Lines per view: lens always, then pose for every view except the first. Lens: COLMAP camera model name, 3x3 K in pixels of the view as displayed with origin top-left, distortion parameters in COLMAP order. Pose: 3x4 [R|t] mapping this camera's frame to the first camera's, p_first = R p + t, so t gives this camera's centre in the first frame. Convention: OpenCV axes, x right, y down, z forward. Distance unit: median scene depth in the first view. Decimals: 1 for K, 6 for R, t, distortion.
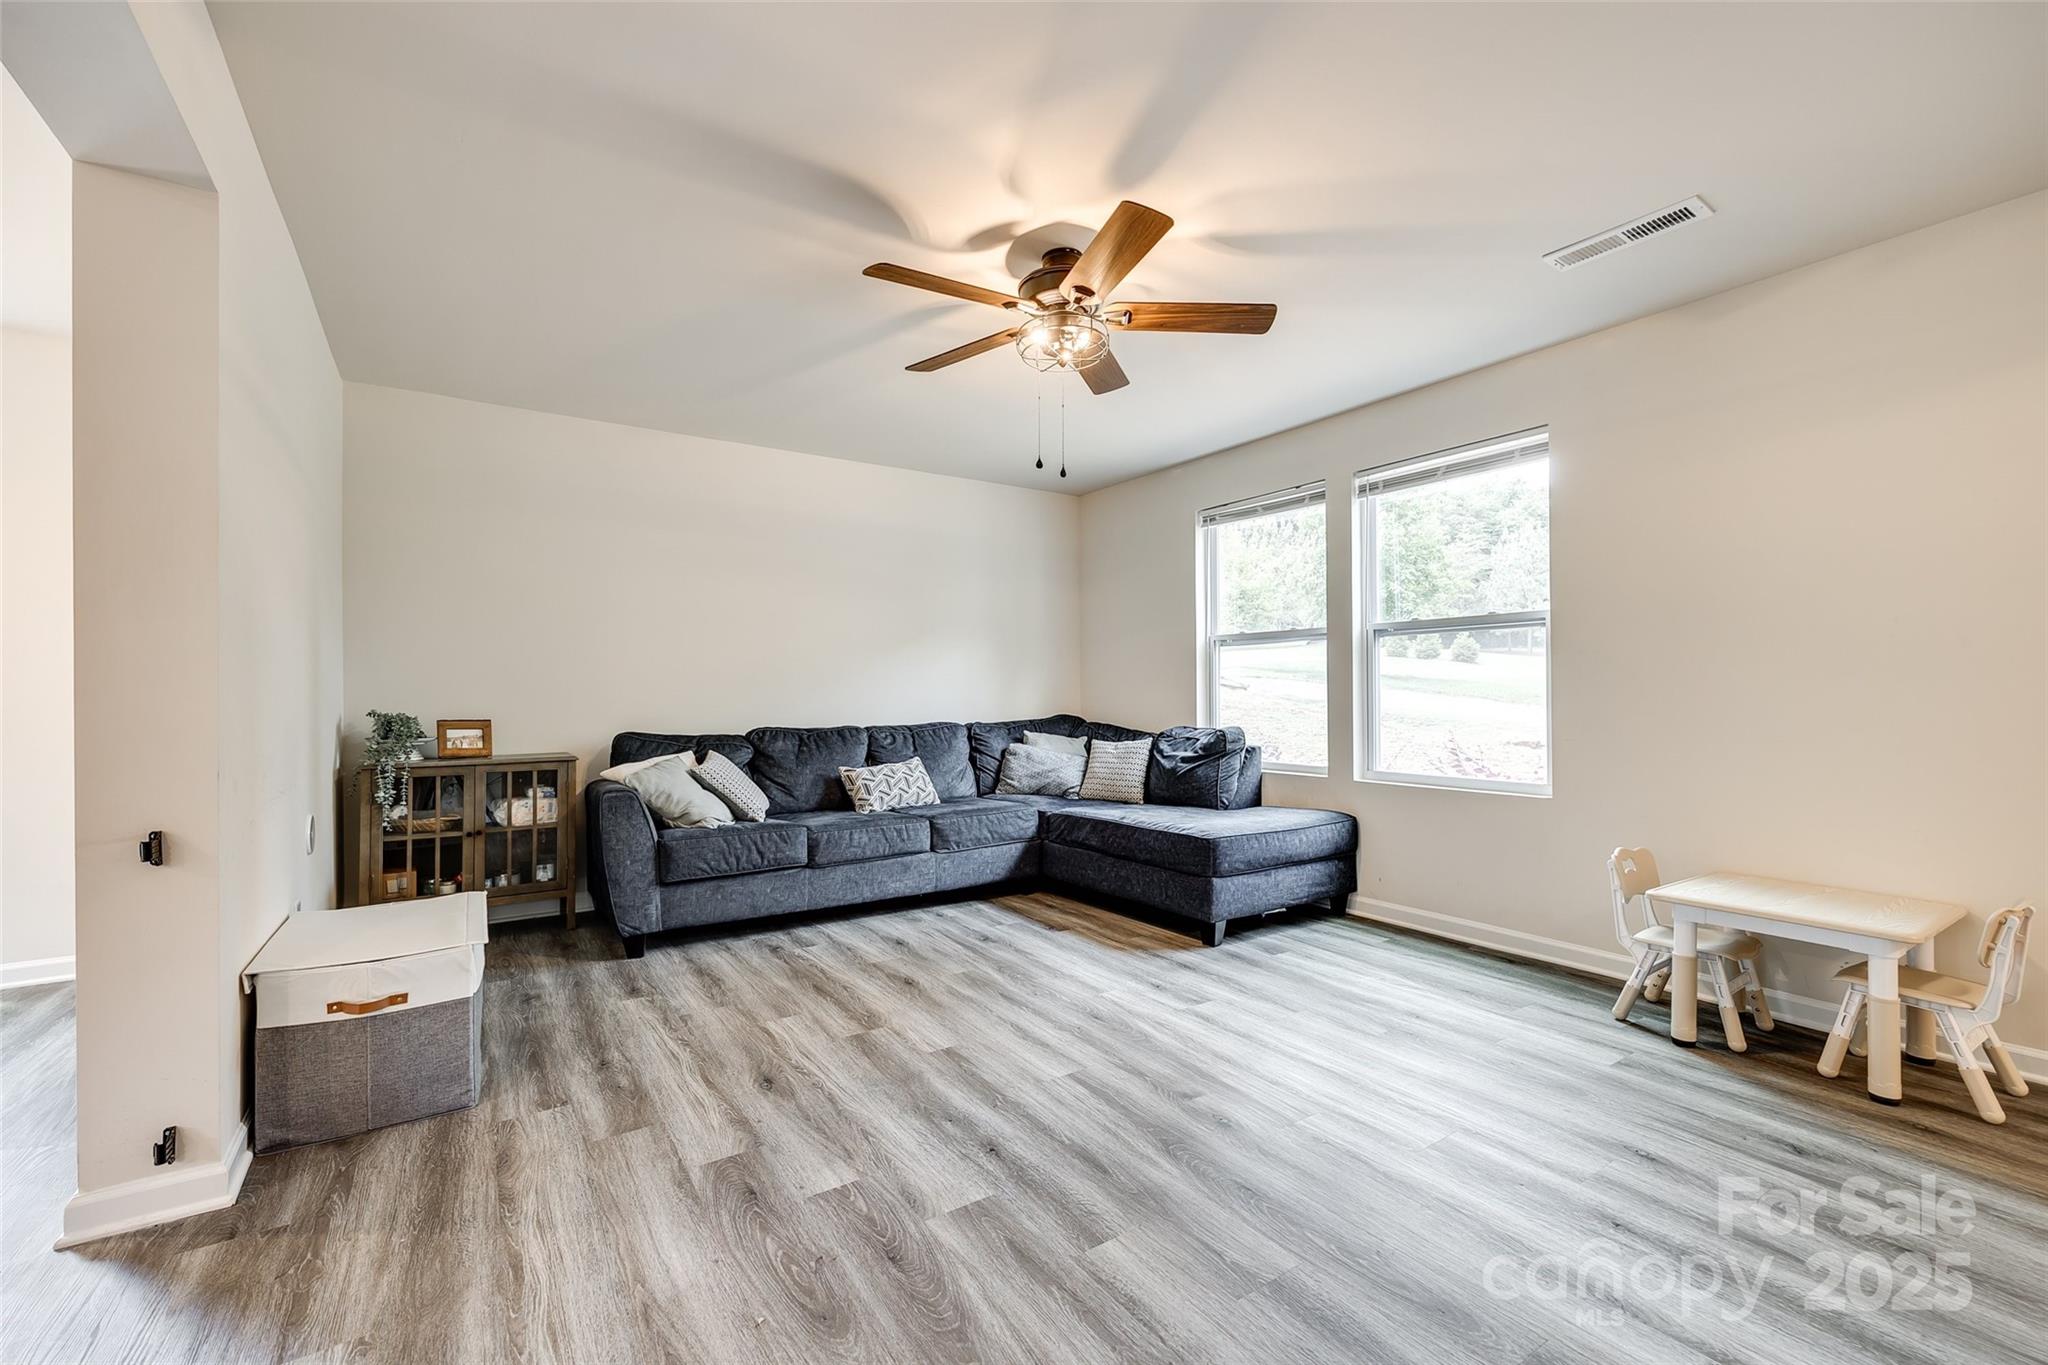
lens RADIAL K [[862.8, 0, 1039.4], [0, 862.8, 690.7], [0, 0, 1]] dist [-0.001945, -0.000095]
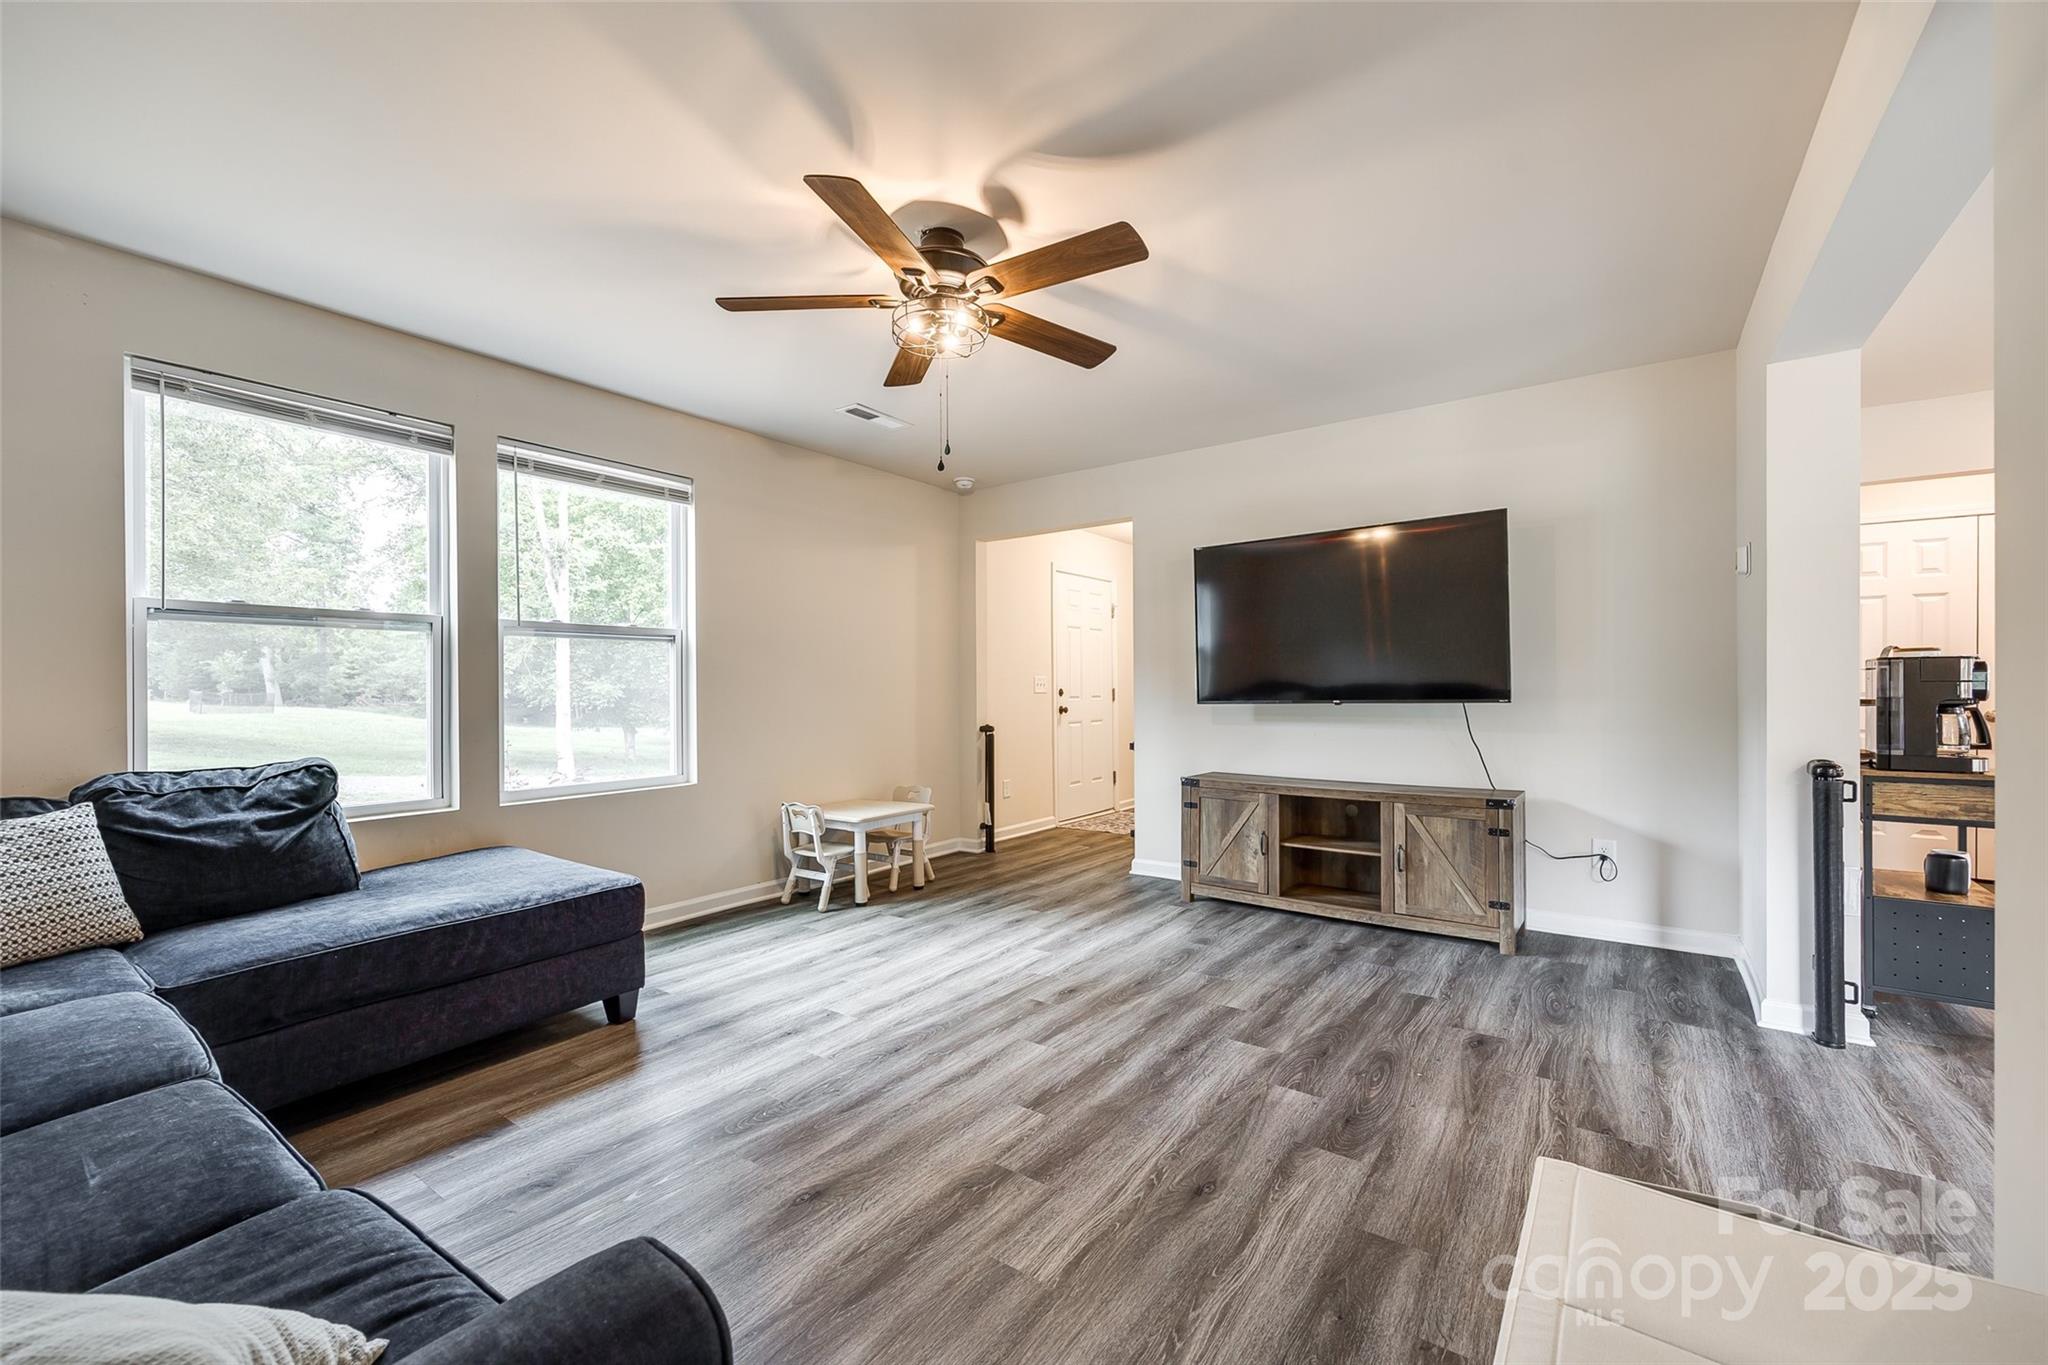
lens RADIAL K [[846.4, 0, 989.5], [0, 846.4, 696.2], [0, 0, 1]] dist [-0.000744, -0.000042]
pose [[-0.334030, -0.003404, 0.942556, -0.729792], [0.004110, 0.999979, 0.005068, -0.005998], [-0.942553, 0.005566, -0.334009, 1.068278]]
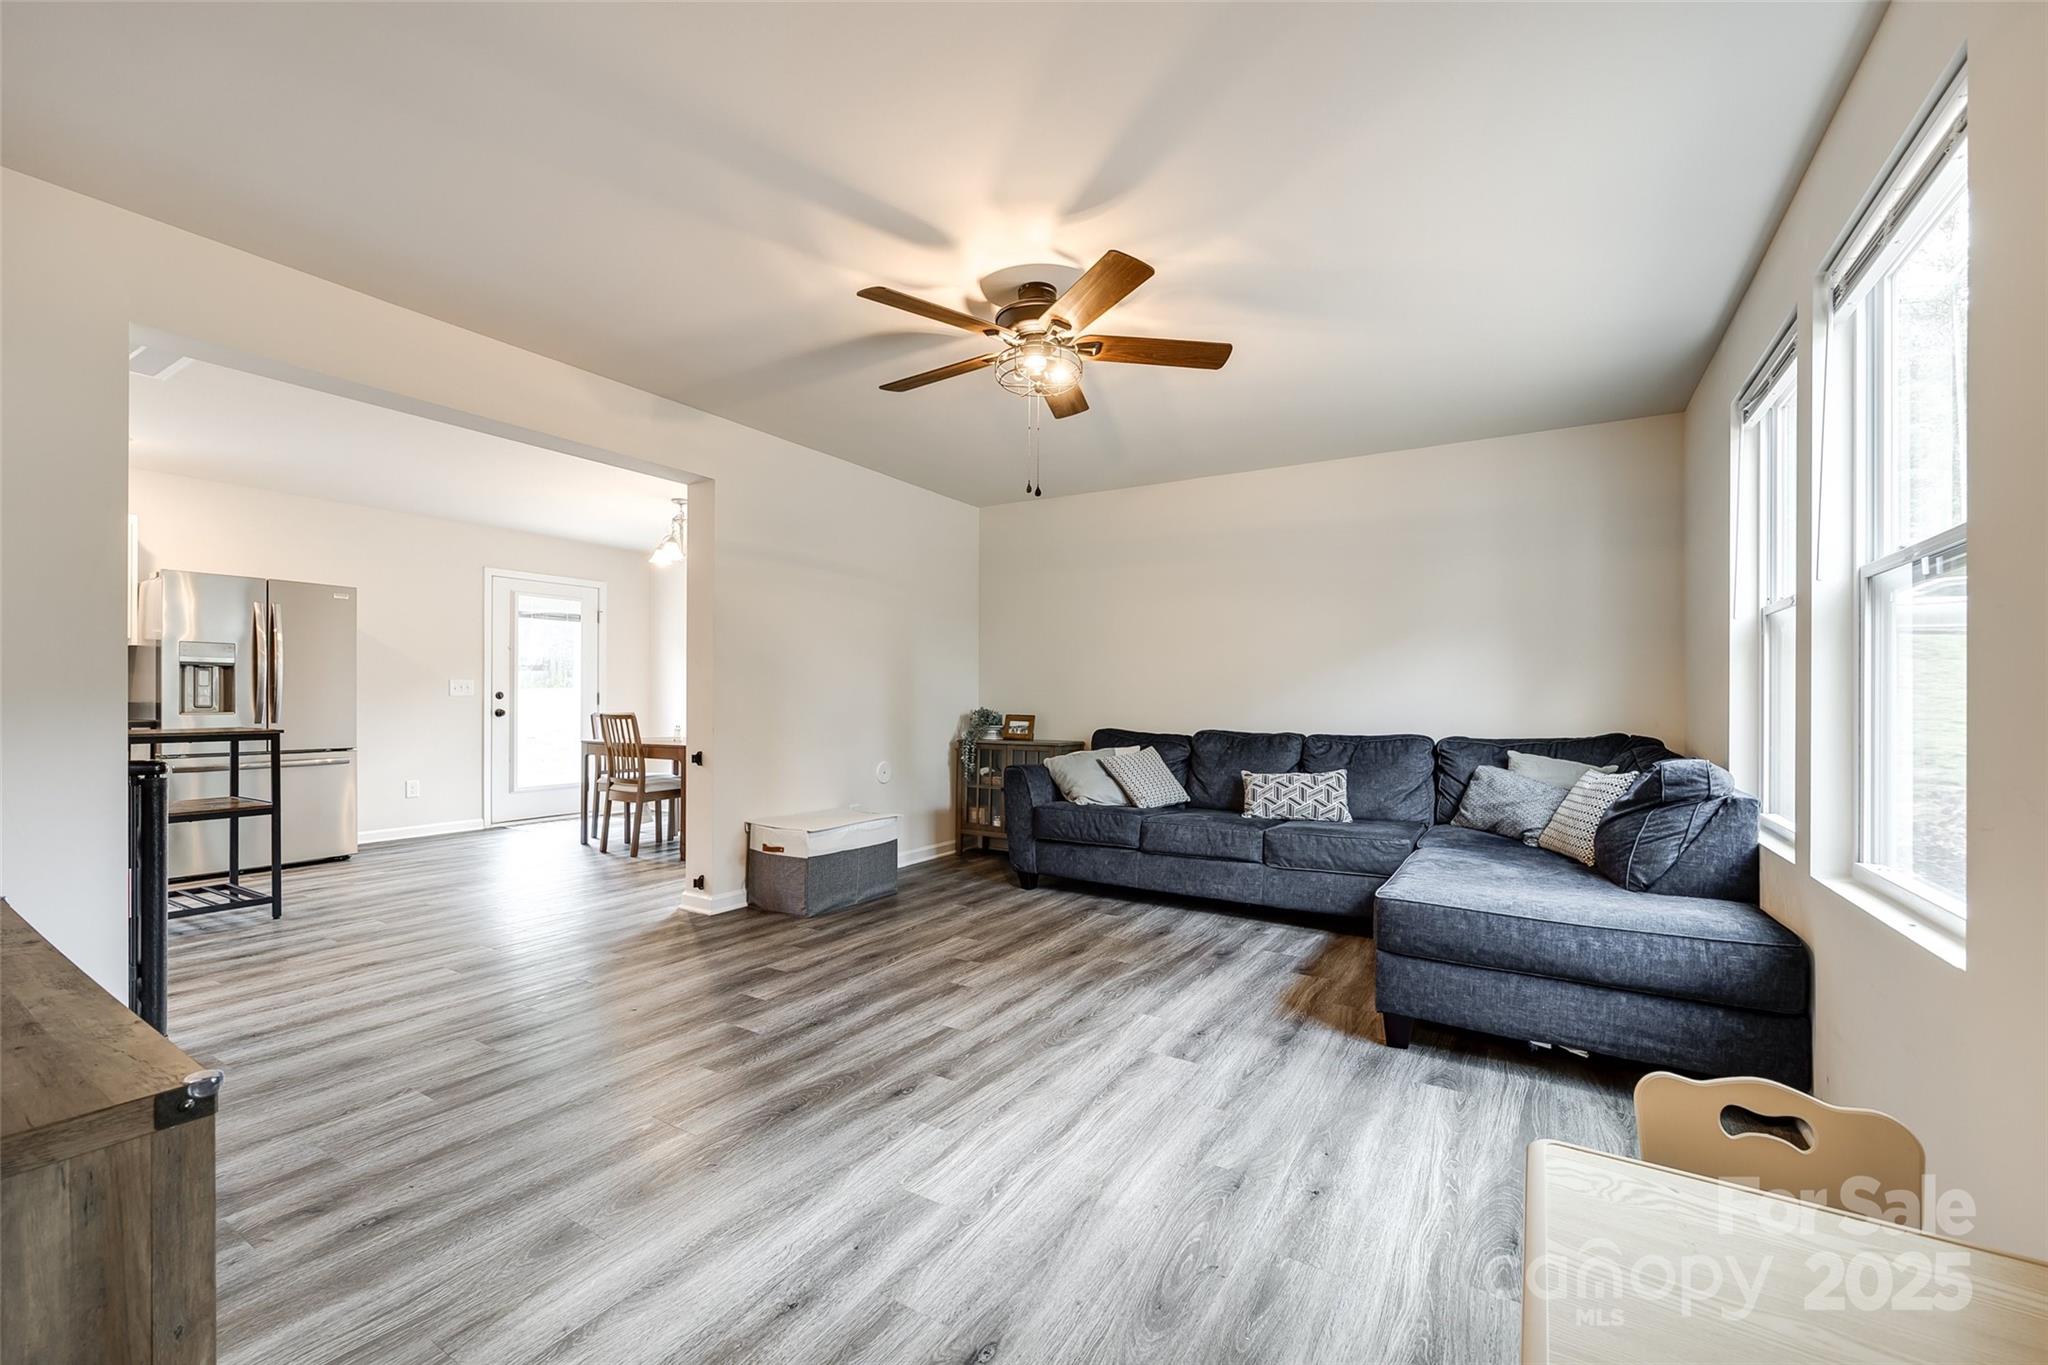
lens RADIAL K [[846.4, 0, 989.5], [0, 846.4, 696.2], [0, 0, 1]] dist [-0.000744, -0.000042]
pose [[0.389933, 0.004093, -0.920834, 0.825440], [-0.006425, 0.999978, 0.001724, -0.001162], [0.920821, 0.005244, 0.389950, 0.454355]]
